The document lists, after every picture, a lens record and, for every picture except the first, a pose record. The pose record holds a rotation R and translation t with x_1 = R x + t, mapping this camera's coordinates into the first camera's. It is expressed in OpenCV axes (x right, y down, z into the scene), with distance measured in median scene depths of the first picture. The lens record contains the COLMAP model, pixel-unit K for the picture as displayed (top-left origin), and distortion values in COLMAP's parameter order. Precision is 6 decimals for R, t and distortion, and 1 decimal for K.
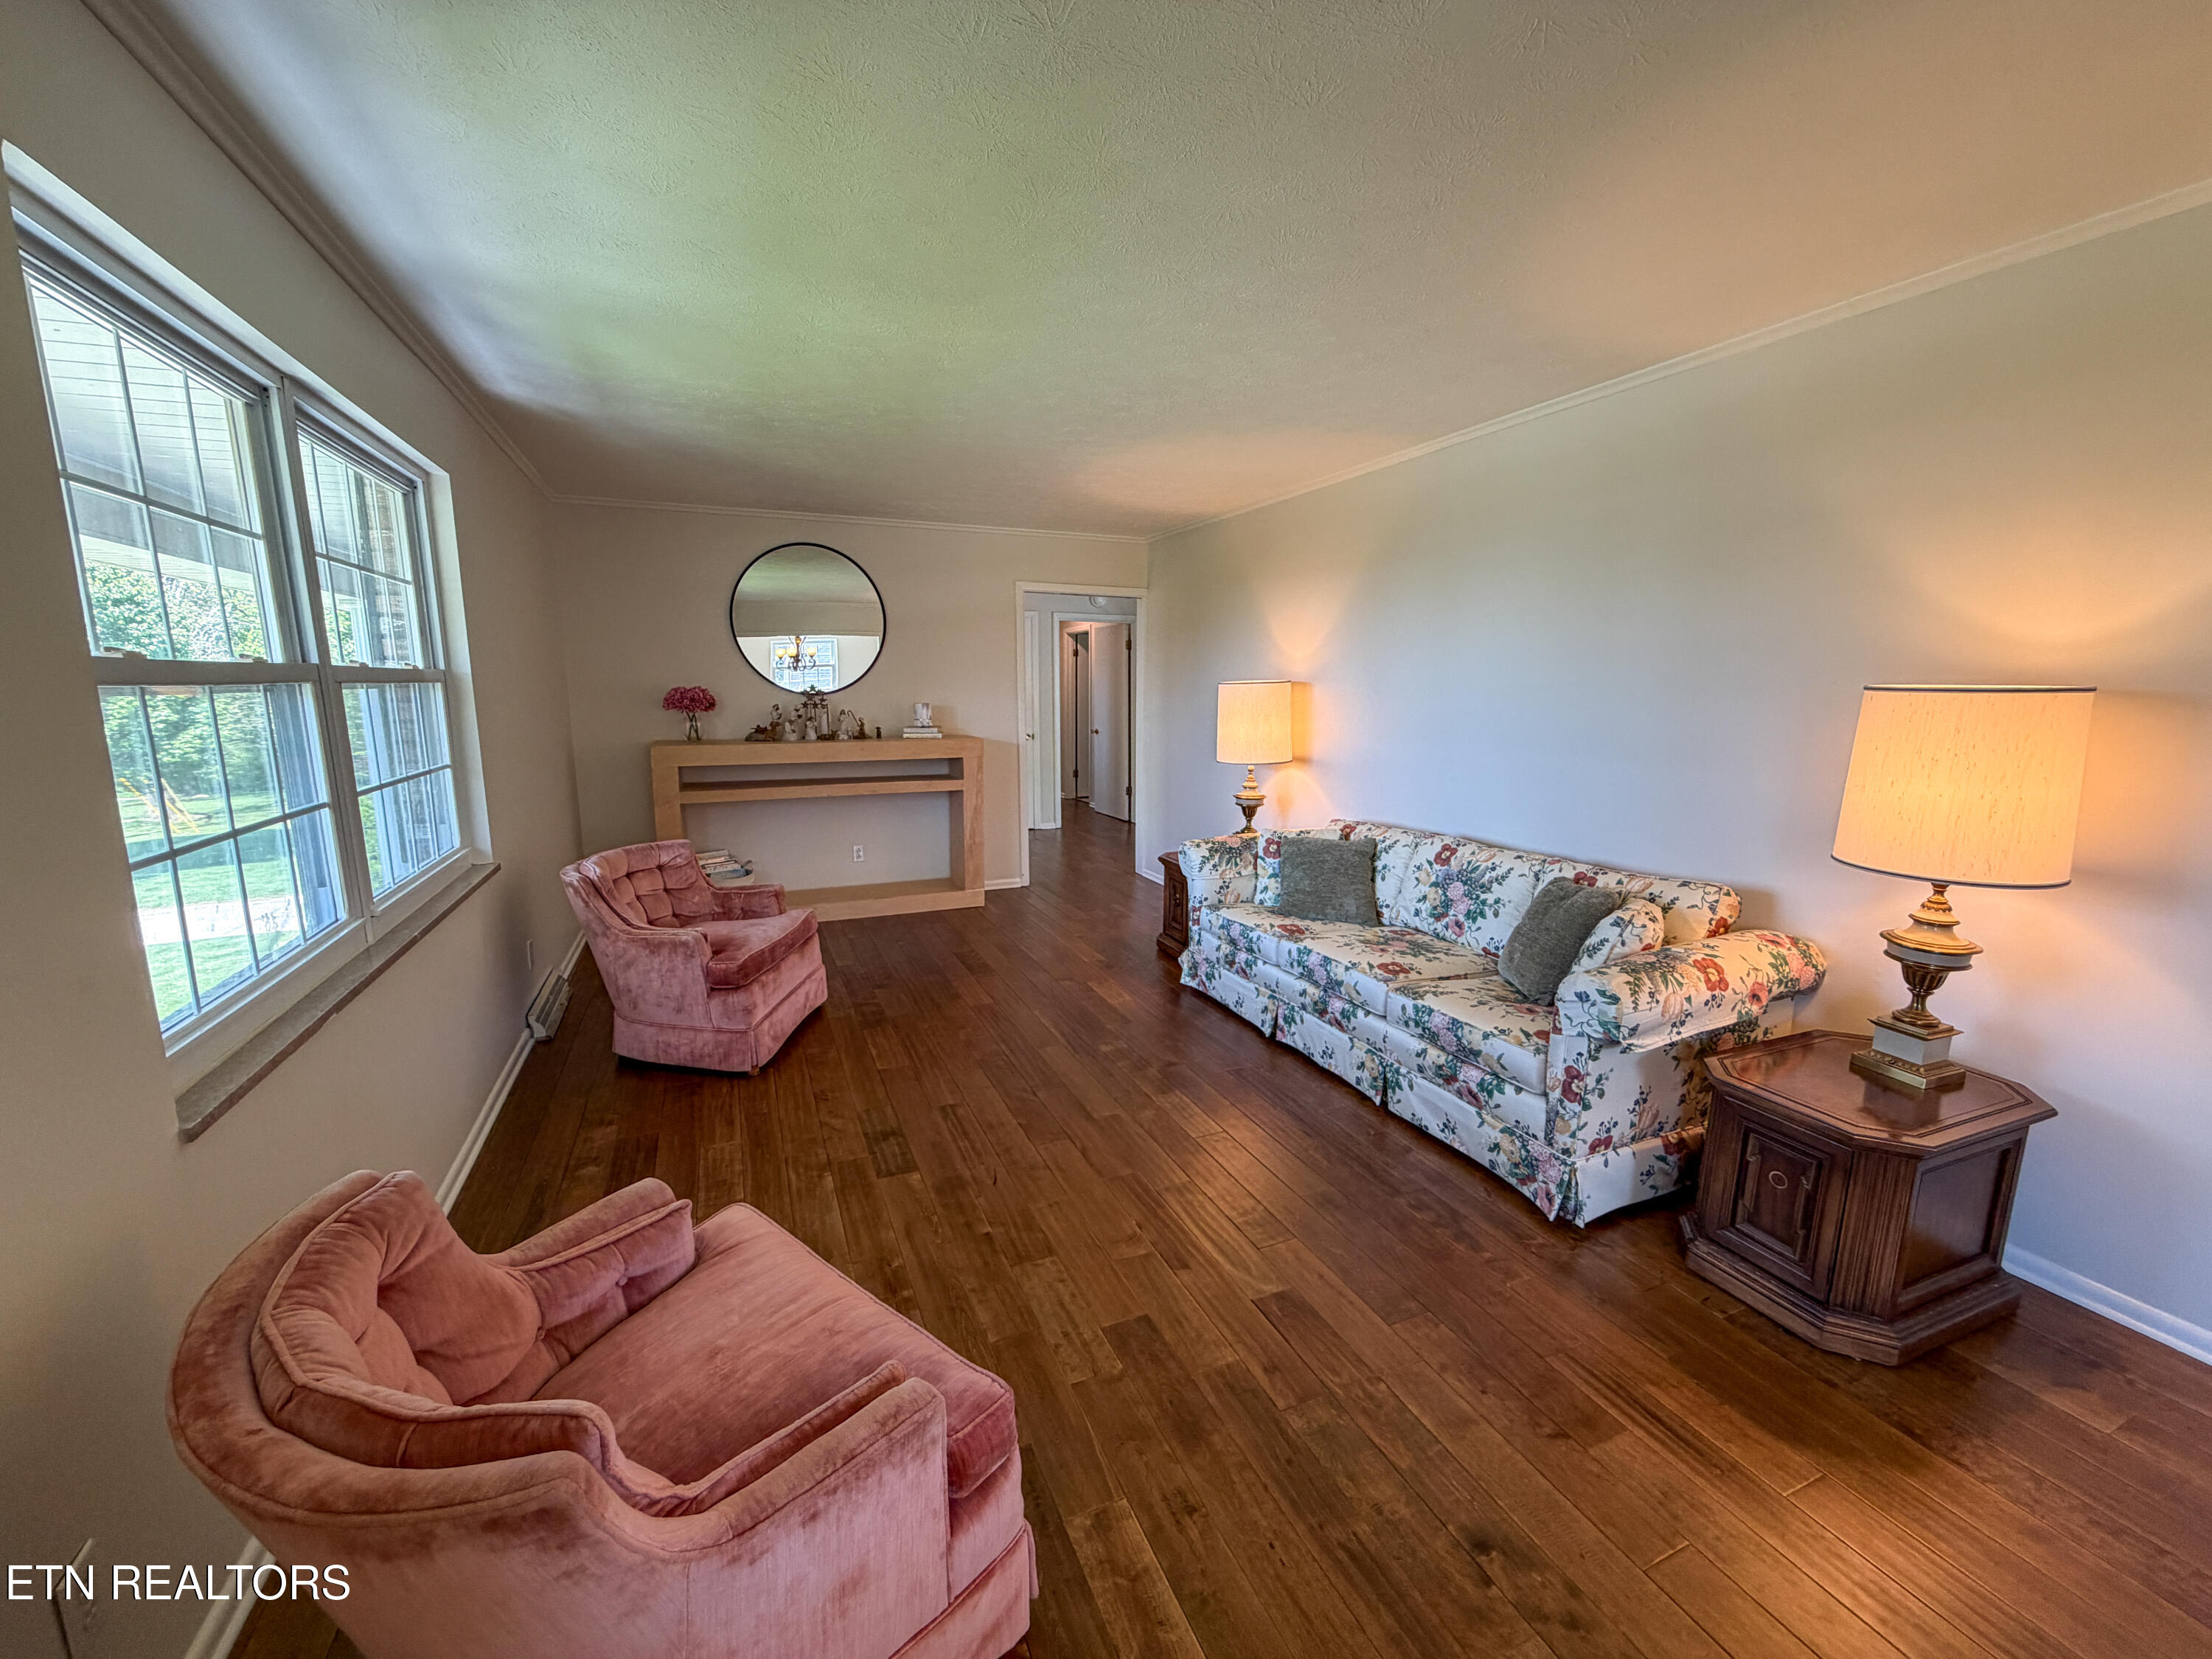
lens RADIAL K [[879.9, 0, 1099.0], [0, 879.9, 826.3], [0, 0, 1]] dist [0.000362, -0.000288]
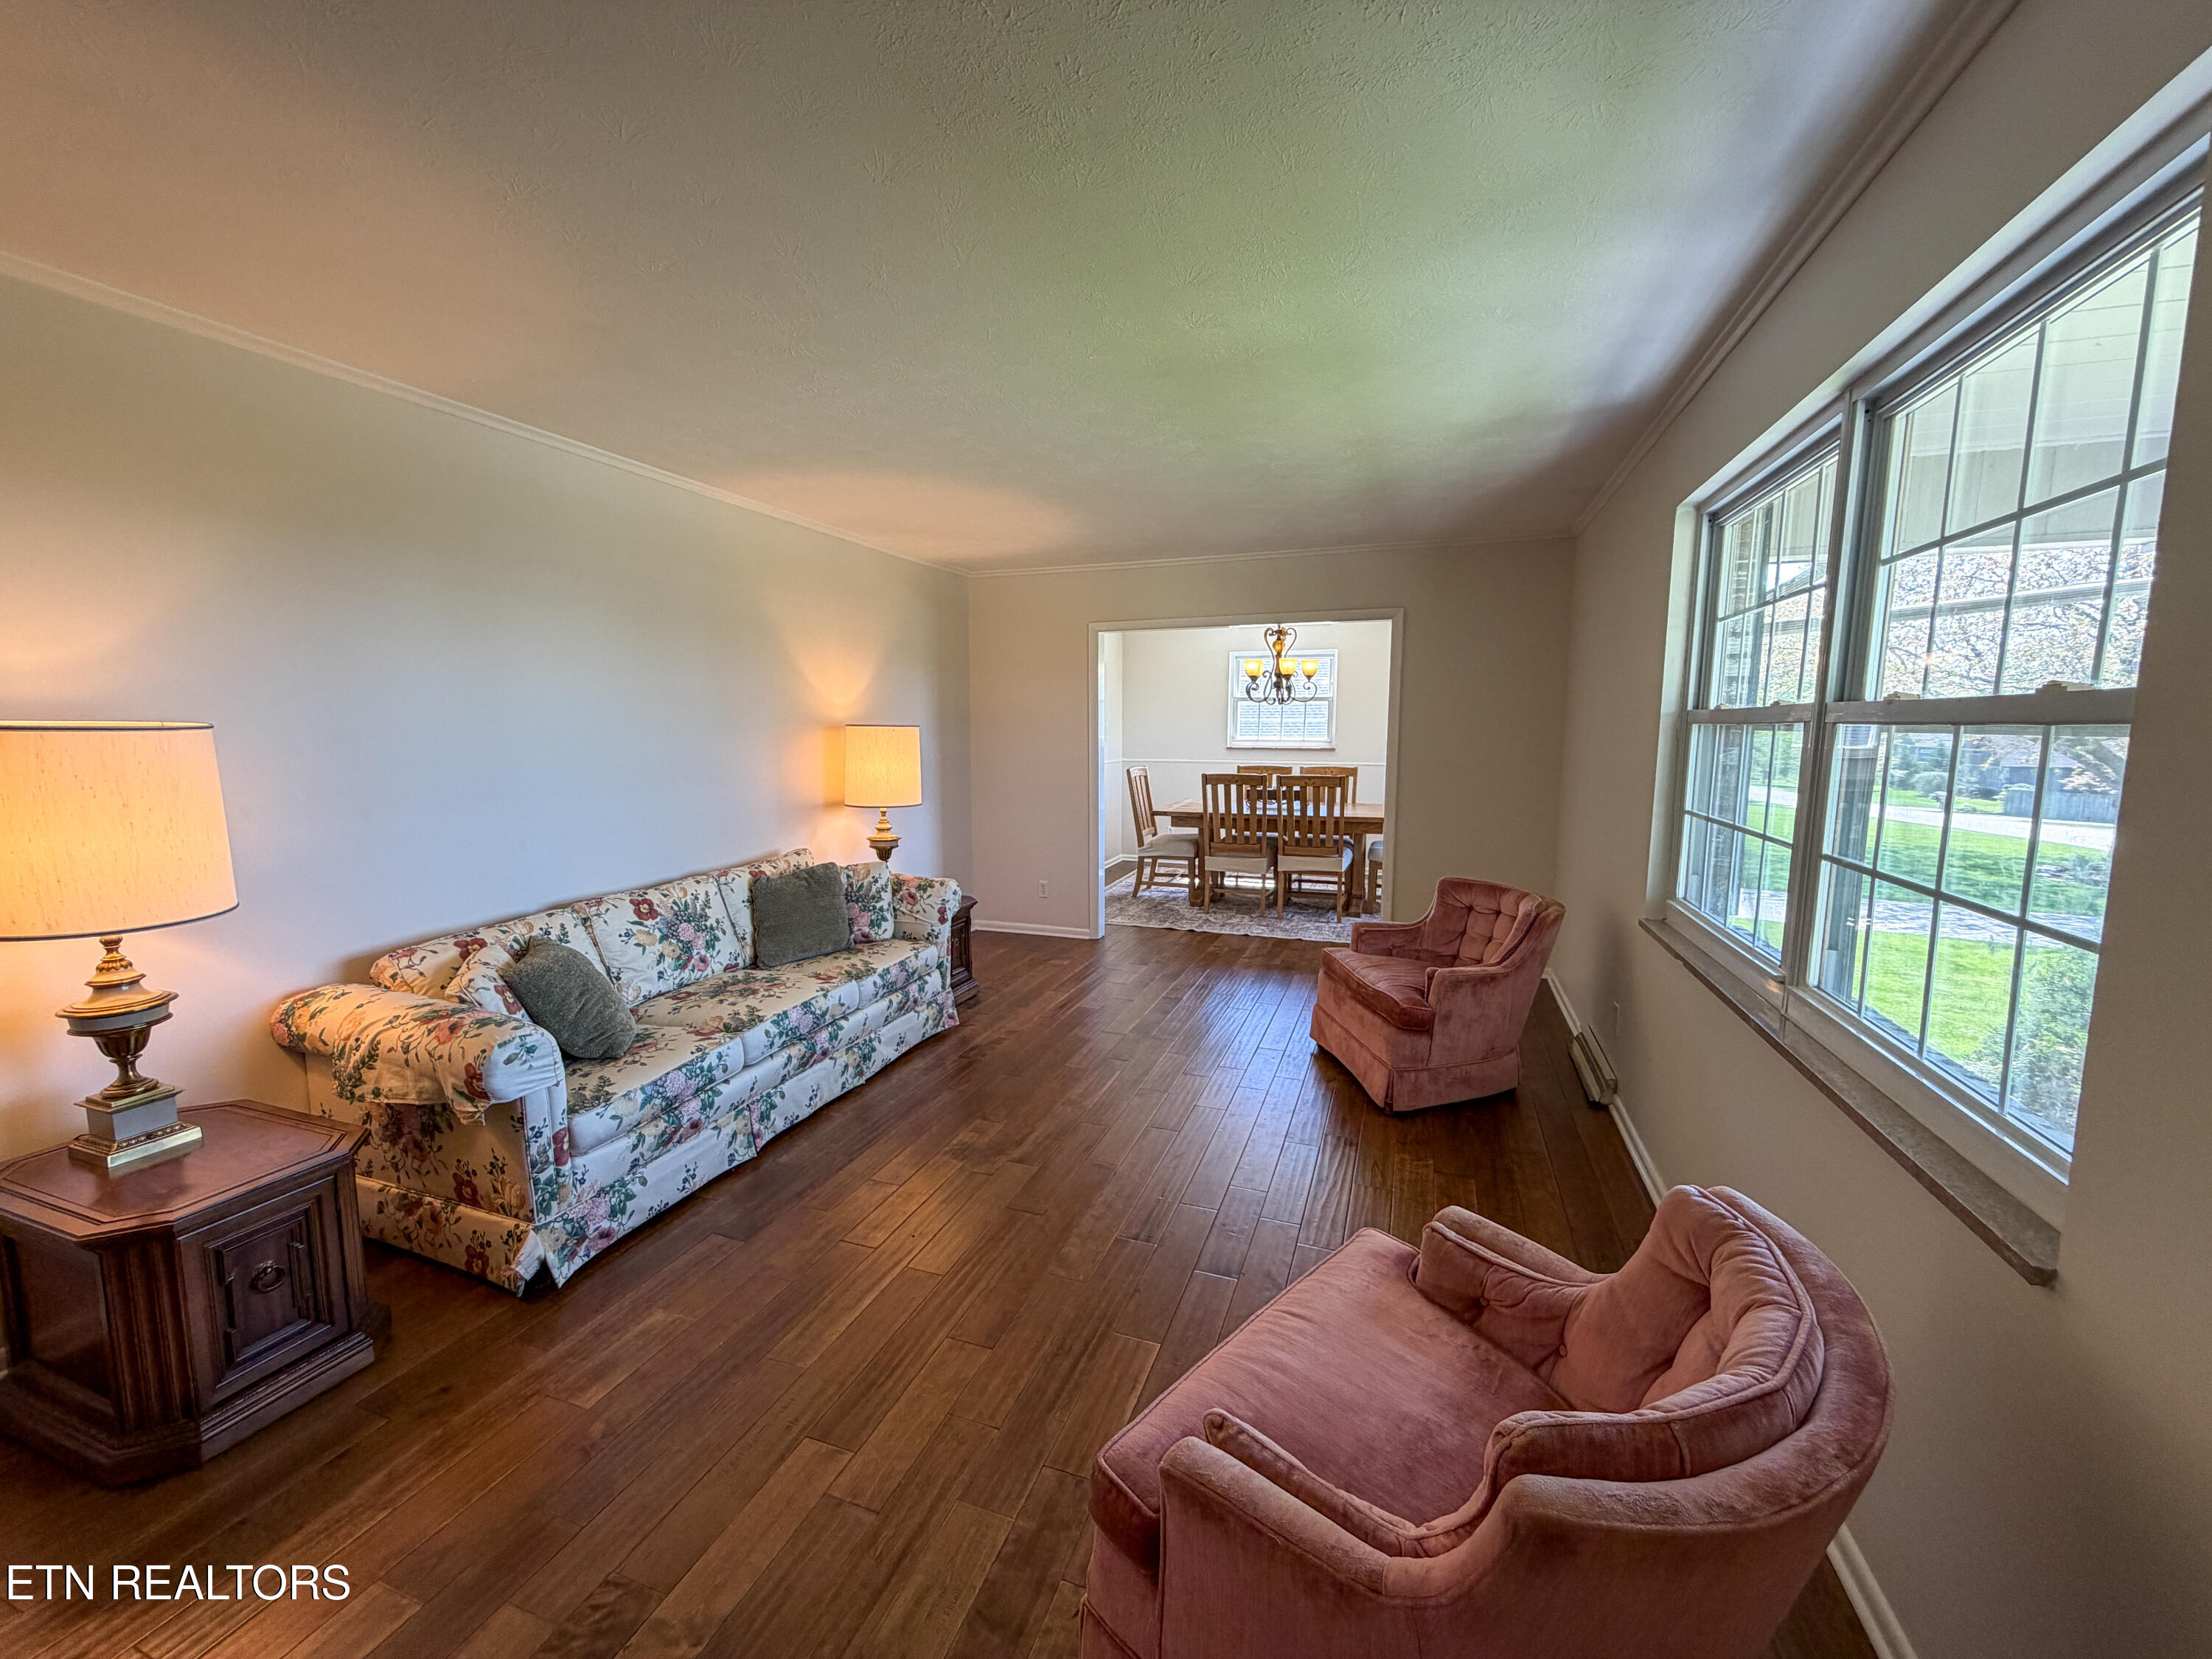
lens RADIAL K [[879.9, 0, 1099.0], [0, 879.9, 826.3], [0, 0, 1]] dist [0.000362, -0.000288]
pose [[-0.729088, -0.080226, 0.679702, -0.610218], [0.111633, 0.965868, 0.233747, -0.225955], [-0.675255, 0.246299, -0.695246, 1.367766]]
